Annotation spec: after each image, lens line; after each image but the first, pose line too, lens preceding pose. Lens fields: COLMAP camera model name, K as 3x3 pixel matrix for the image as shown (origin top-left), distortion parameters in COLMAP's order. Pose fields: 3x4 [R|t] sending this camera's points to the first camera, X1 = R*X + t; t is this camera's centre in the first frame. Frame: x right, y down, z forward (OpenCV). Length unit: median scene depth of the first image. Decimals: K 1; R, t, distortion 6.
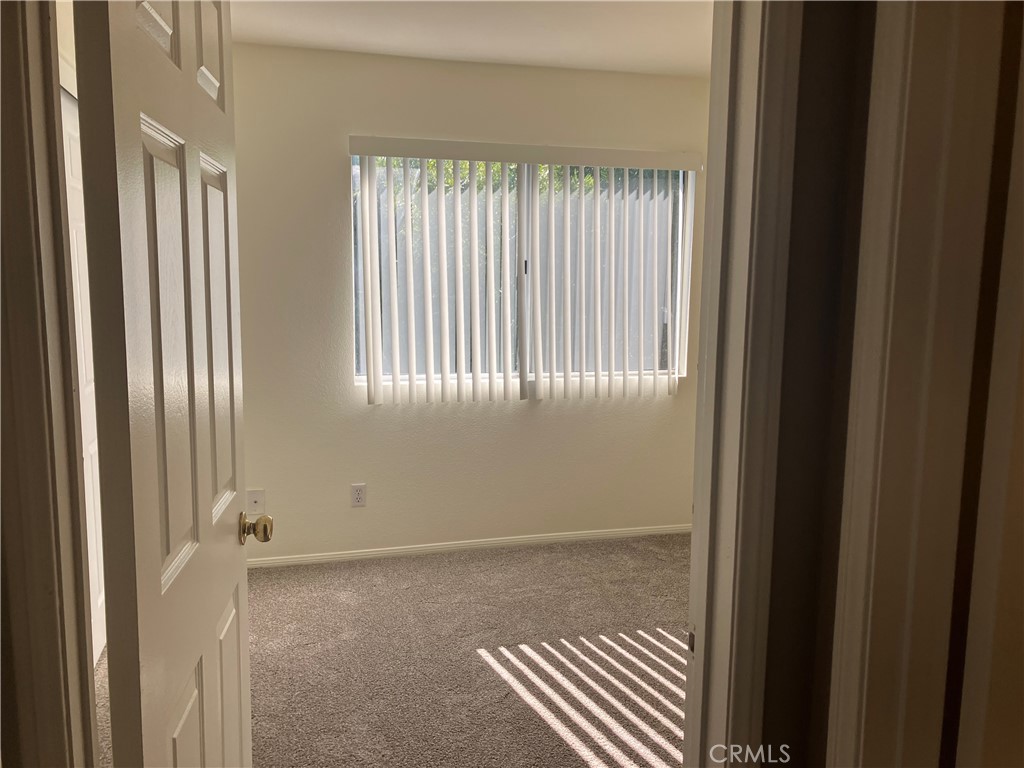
lens RADIAL K [[839.2, 0, 512.0], [0, 839.2, 384.0], [0, 0, 1]] dist [0.078588, -0.097179]
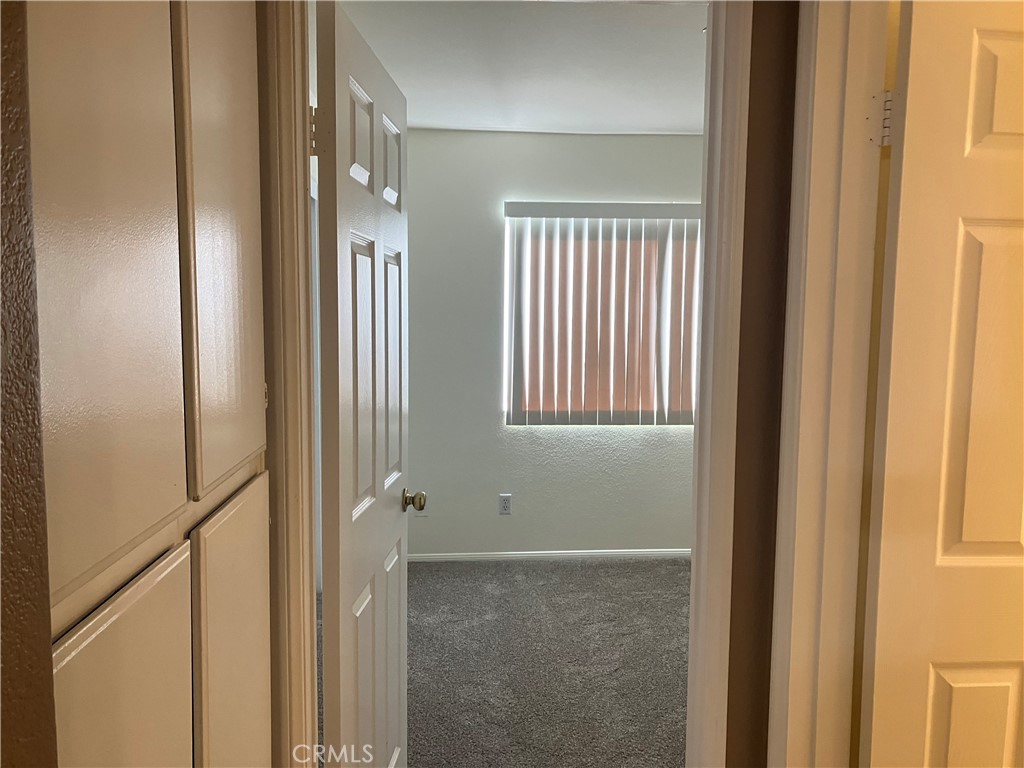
lens RADIAL K [[839.2, 0, 512.0], [0, 839.2, 384.0], [0, 0, 1]] dist [0.078588, -0.097179]
pose [[0.979925, 0.018577, -0.198501, 0.080324], [-0.027173, 0.998803, -0.040669, 0.020329], [0.197508, 0.045247, 0.979256, -0.210716]]
